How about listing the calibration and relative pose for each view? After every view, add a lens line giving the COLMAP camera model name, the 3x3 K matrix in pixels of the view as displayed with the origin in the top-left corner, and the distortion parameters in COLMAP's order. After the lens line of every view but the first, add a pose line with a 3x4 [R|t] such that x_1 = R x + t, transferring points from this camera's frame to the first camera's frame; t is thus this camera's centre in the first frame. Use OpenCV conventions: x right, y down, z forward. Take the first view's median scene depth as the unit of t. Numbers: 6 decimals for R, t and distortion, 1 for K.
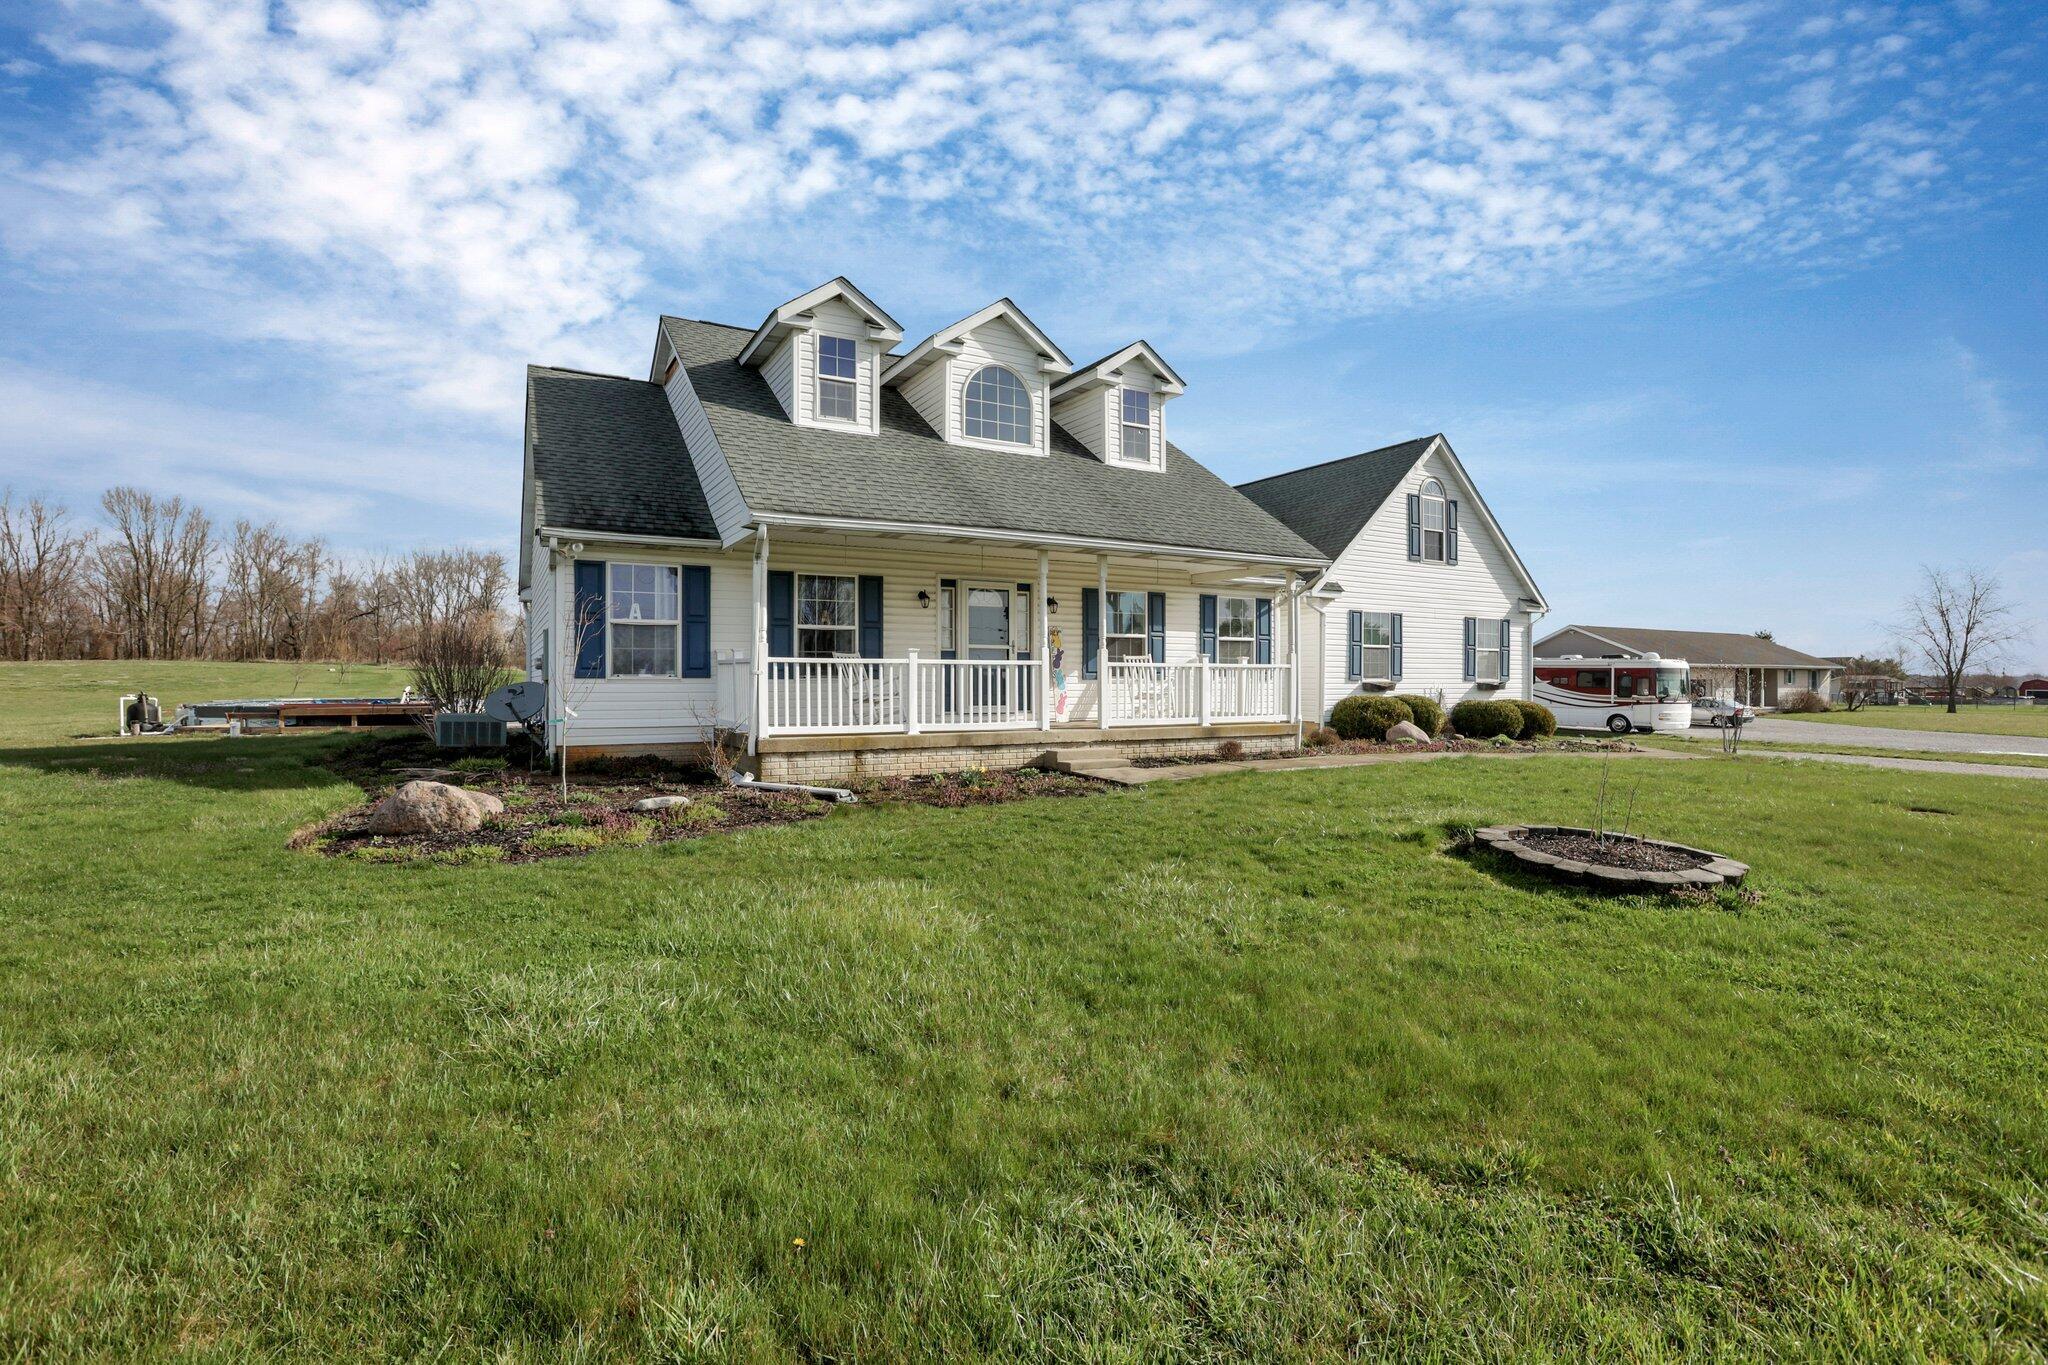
lens RADIAL K [[955.6, 0, 1025.5], [0, 955.6, 667.2], [0, 0, 1]] dist [-0.026501, 0.000063]
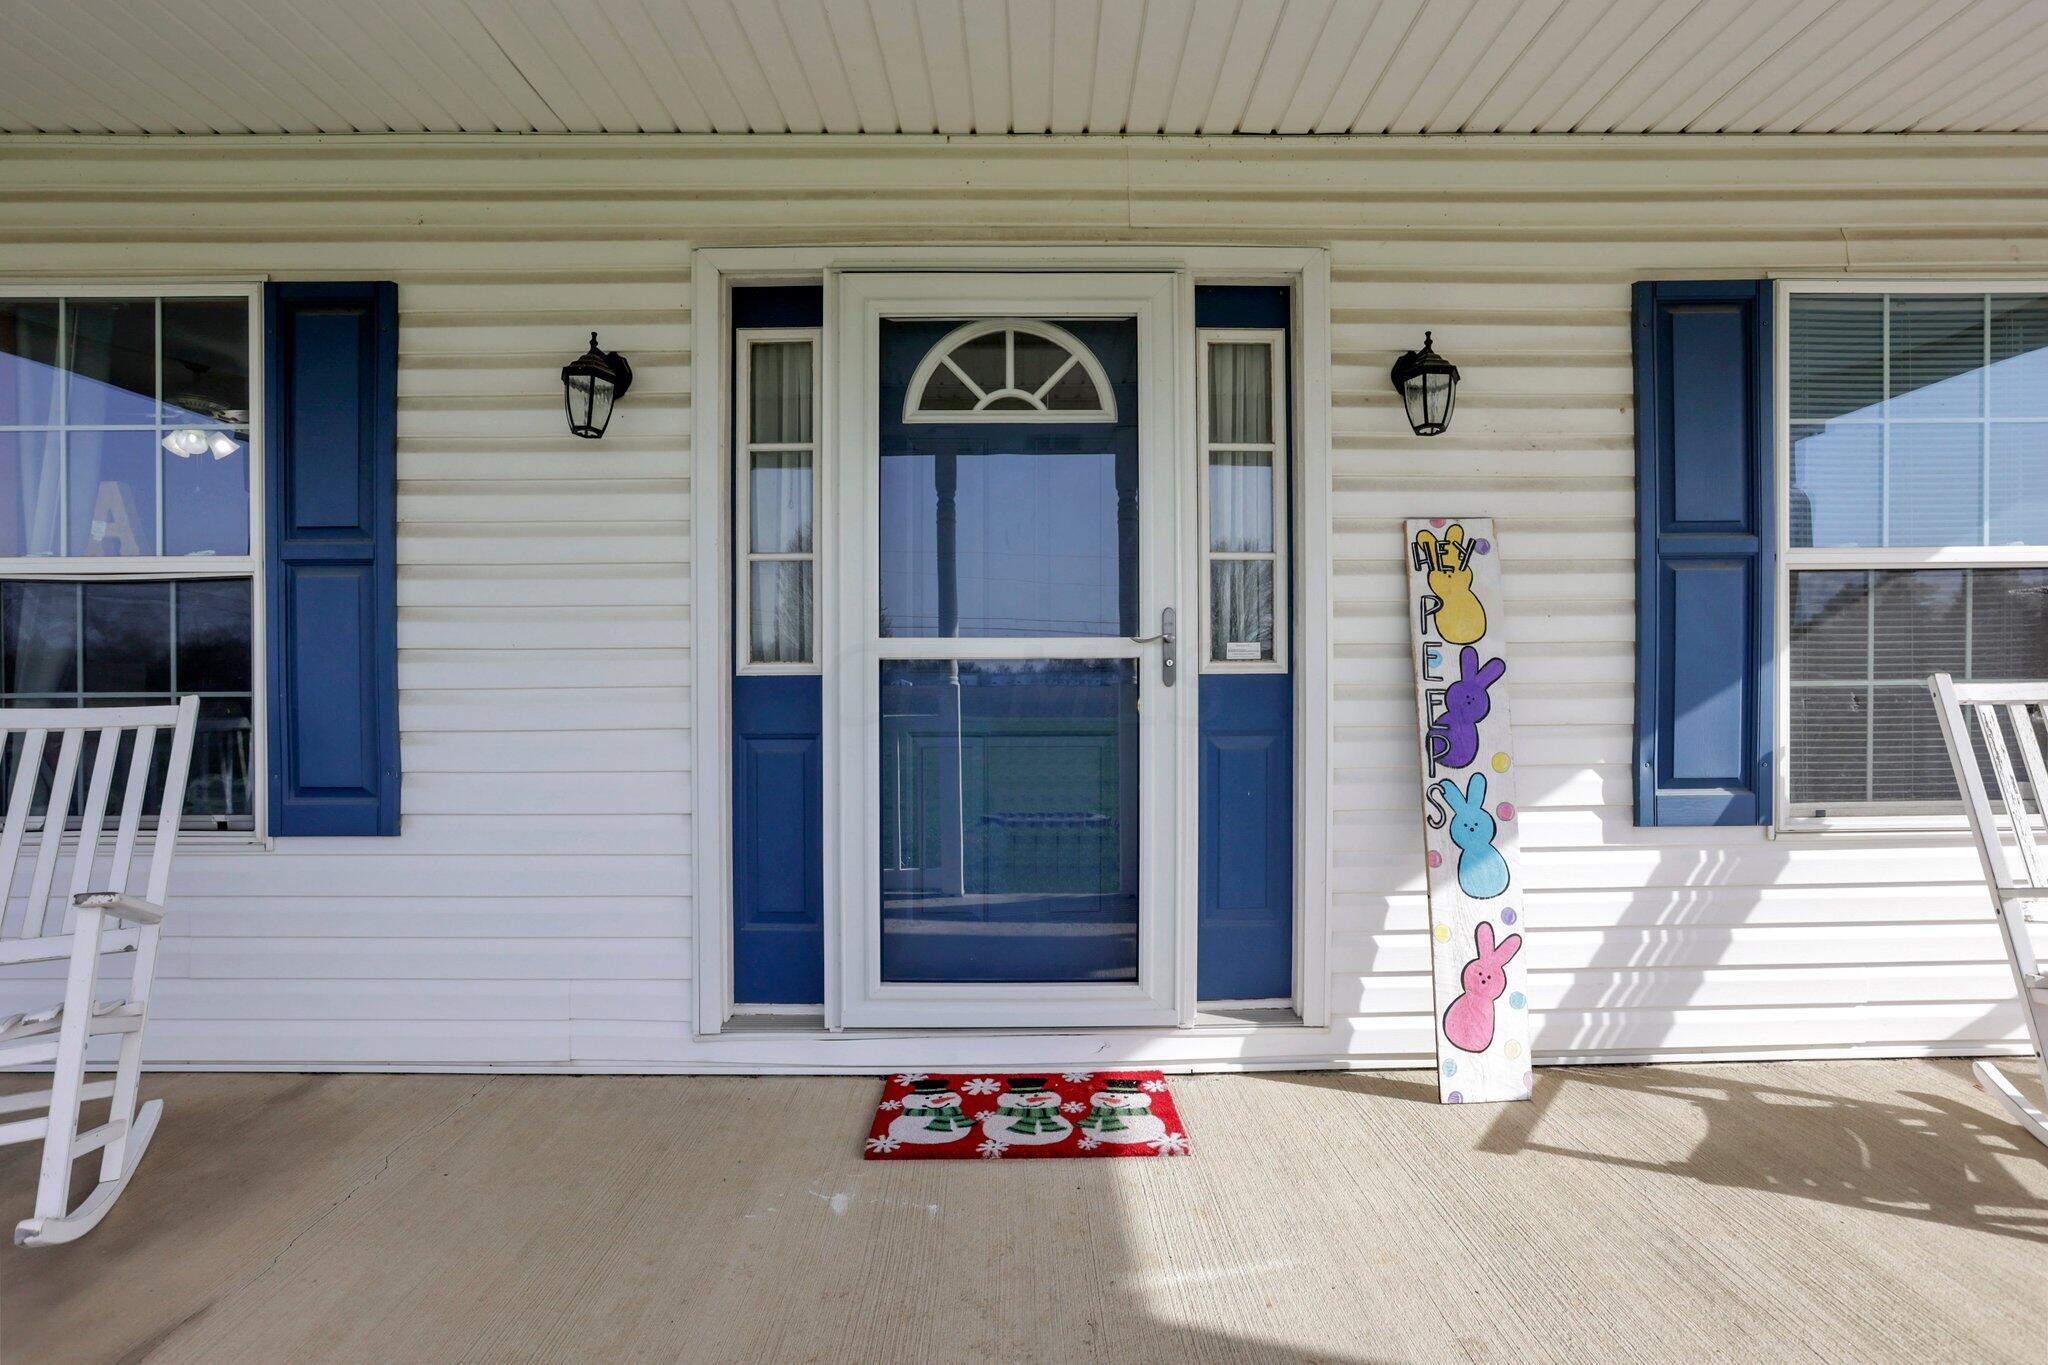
lens RADIAL K [[998.5, 0, 1093.1], [0, 998.5, 683.3], [0, 0, 1]] dist [-0.015739, 0.008323]
pose [[0.877643, -0.004994, -0.479289, 0.062133], [0.011921, 0.999864, 0.011411, -0.016115], [0.479167, -0.015729, 0.877583, 0.822748]]
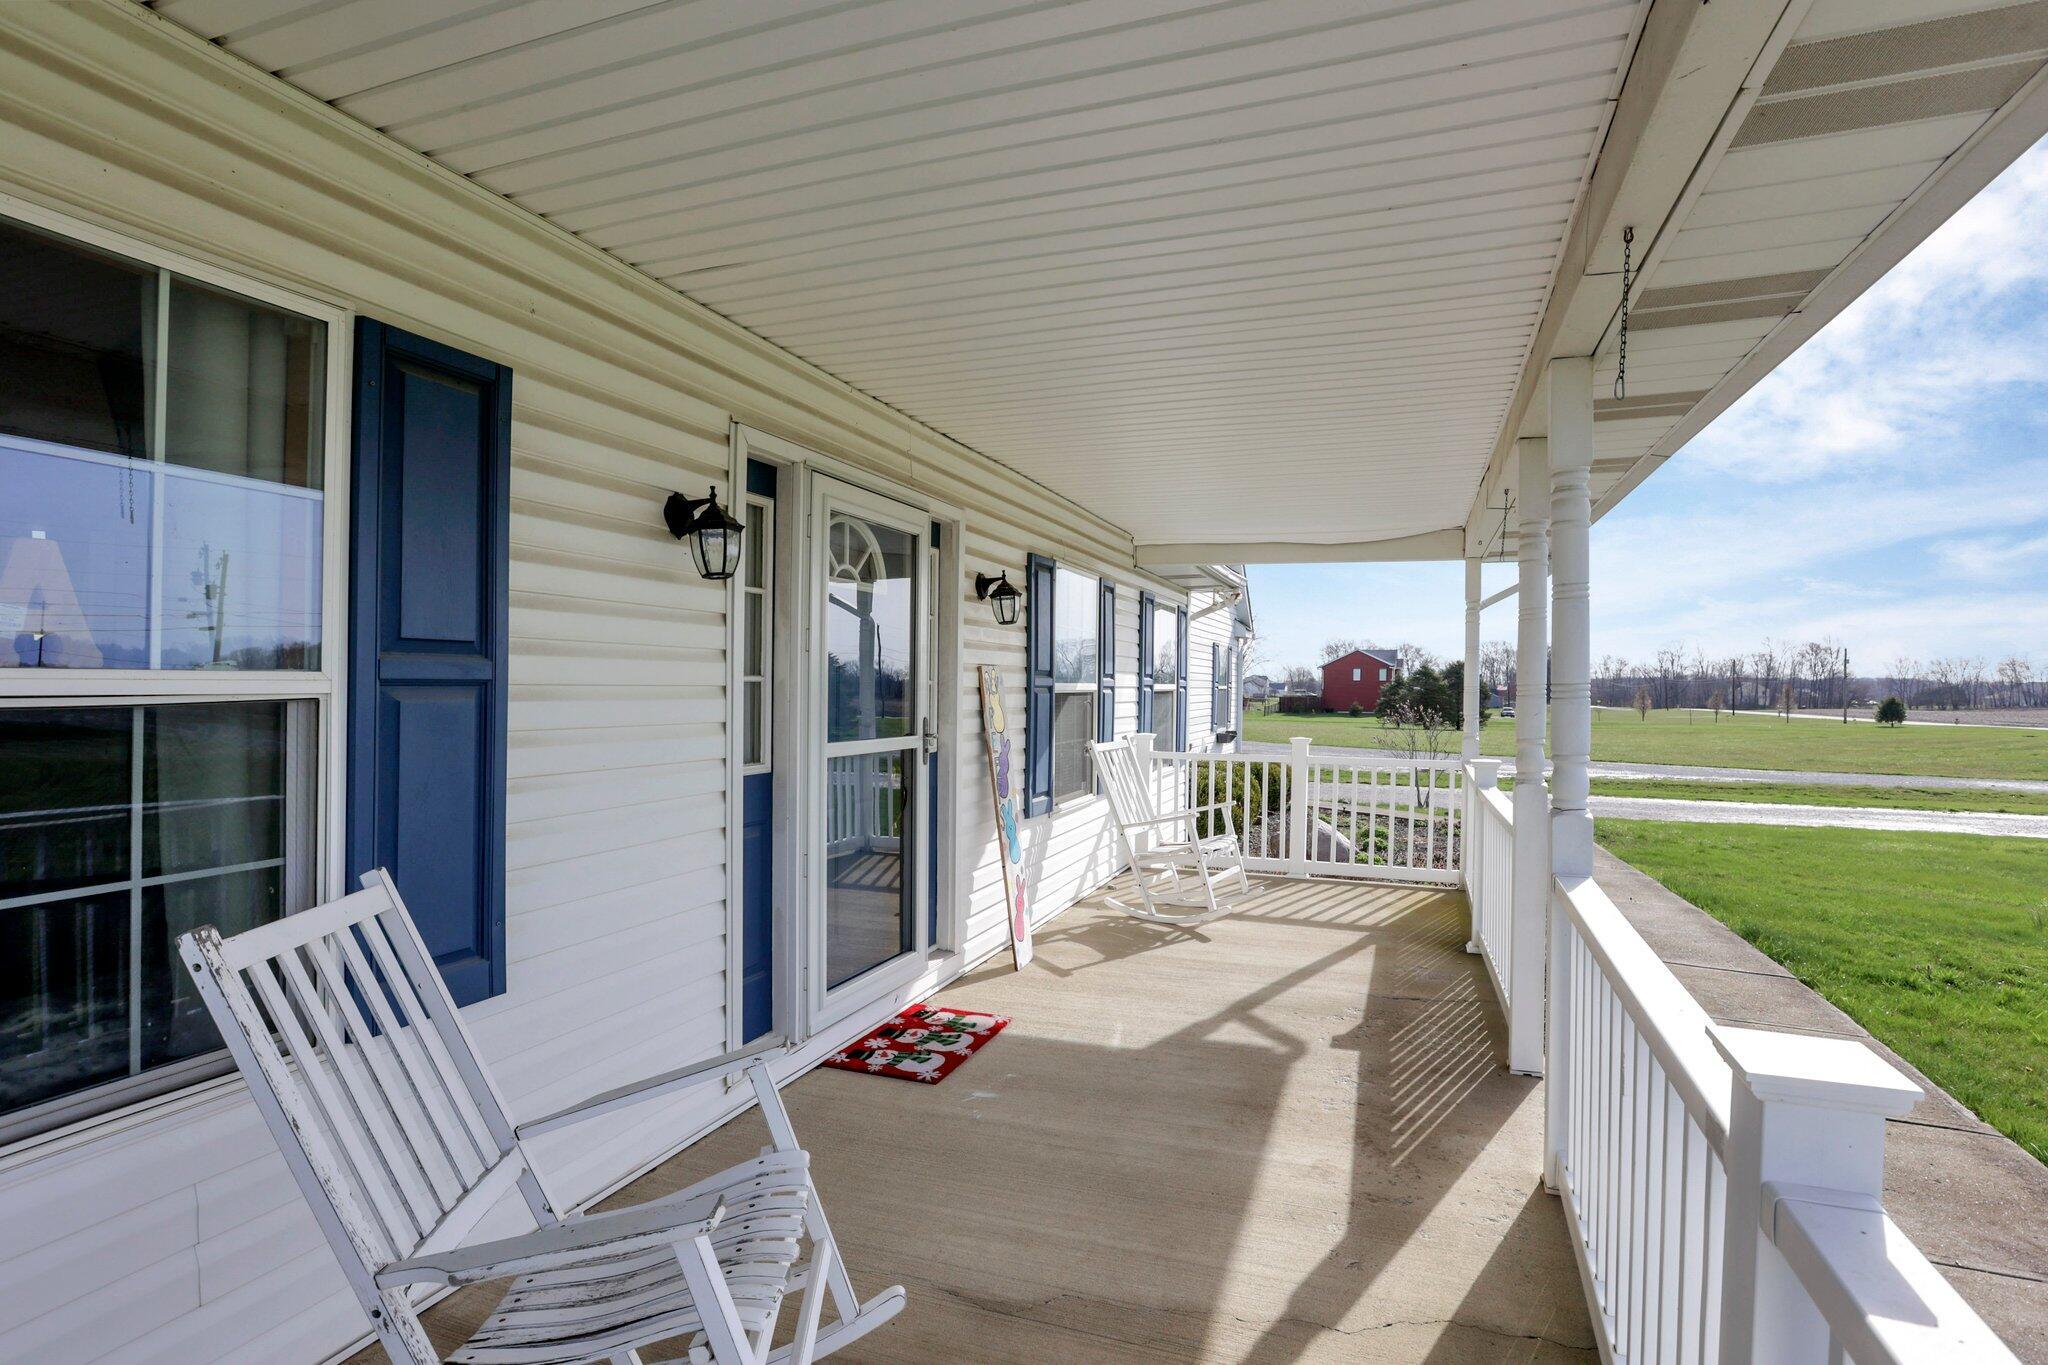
lens RADIAL K [[966.9, 0, 986.7], [0, 966.9, 692.3], [0, 0, 1]] dist [-0.000501, -0.000055]
pose [[0.802105, -0.000273, 0.597183, -0.168458], [-0.011193, 0.999817, 0.015492, -0.039417], [-0.597078, -0.019111, 0.801955, 0.747736]]
